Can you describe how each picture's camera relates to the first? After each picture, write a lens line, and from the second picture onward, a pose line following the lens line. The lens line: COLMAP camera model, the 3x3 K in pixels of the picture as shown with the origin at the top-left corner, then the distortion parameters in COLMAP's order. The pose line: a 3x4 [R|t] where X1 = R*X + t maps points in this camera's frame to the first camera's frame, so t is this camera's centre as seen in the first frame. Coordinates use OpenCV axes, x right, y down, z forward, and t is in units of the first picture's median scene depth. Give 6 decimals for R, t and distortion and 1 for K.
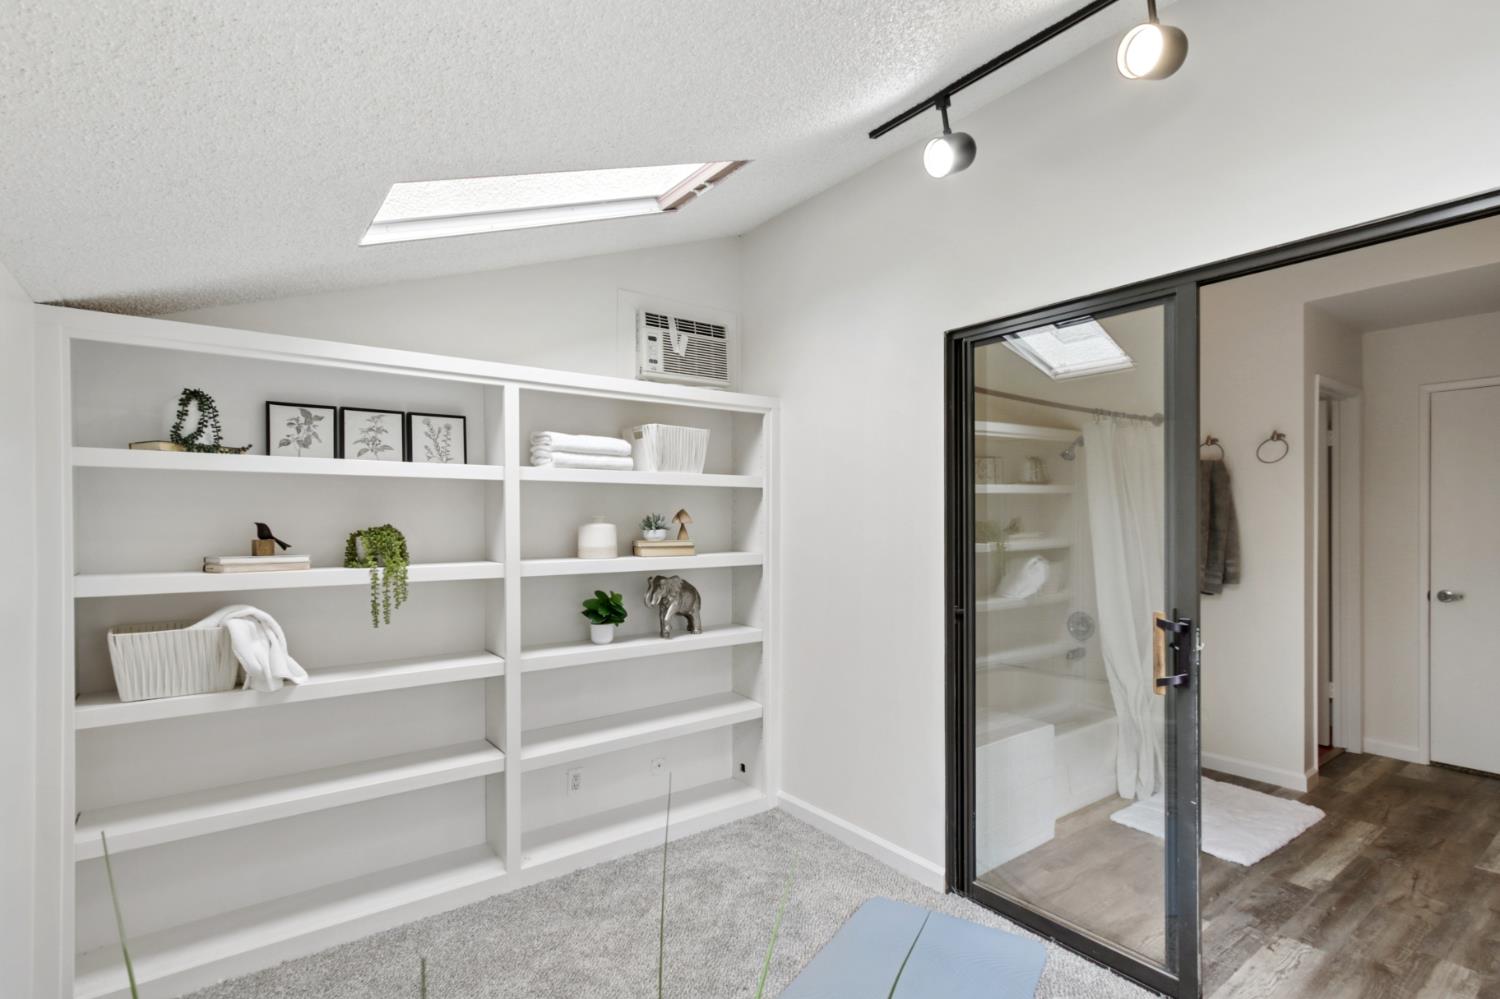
lens RADIAL K [[699.9, 0, 757.6], [0, 699.9, 514.6], [0, 0, 1]] dist [-0.002605, 0.004190]
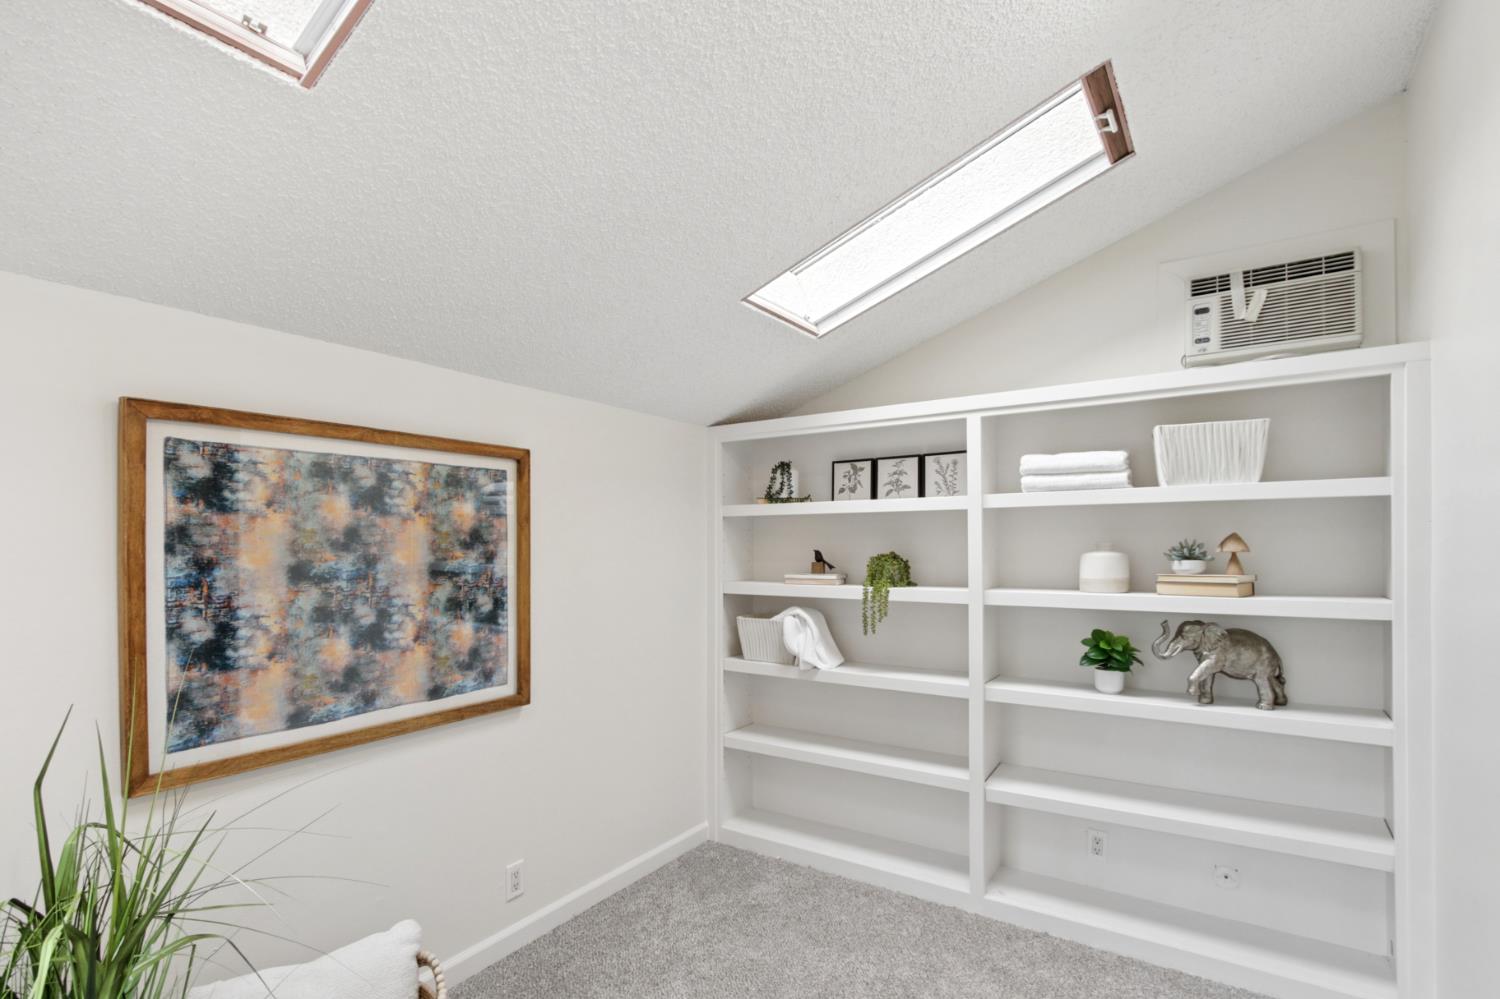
lens RADIAL K [[699.9, 0, 767.2], [0, 699.9, 536.0], [0, 0, 1]] dist [-0.002605, 0.004190]
pose [[0.365403, -0.014668, -0.930734, 0.497231], [0.008814, 0.999886, -0.012297, -0.000003], [0.930808, -0.003710, 0.365490, 0.354929]]
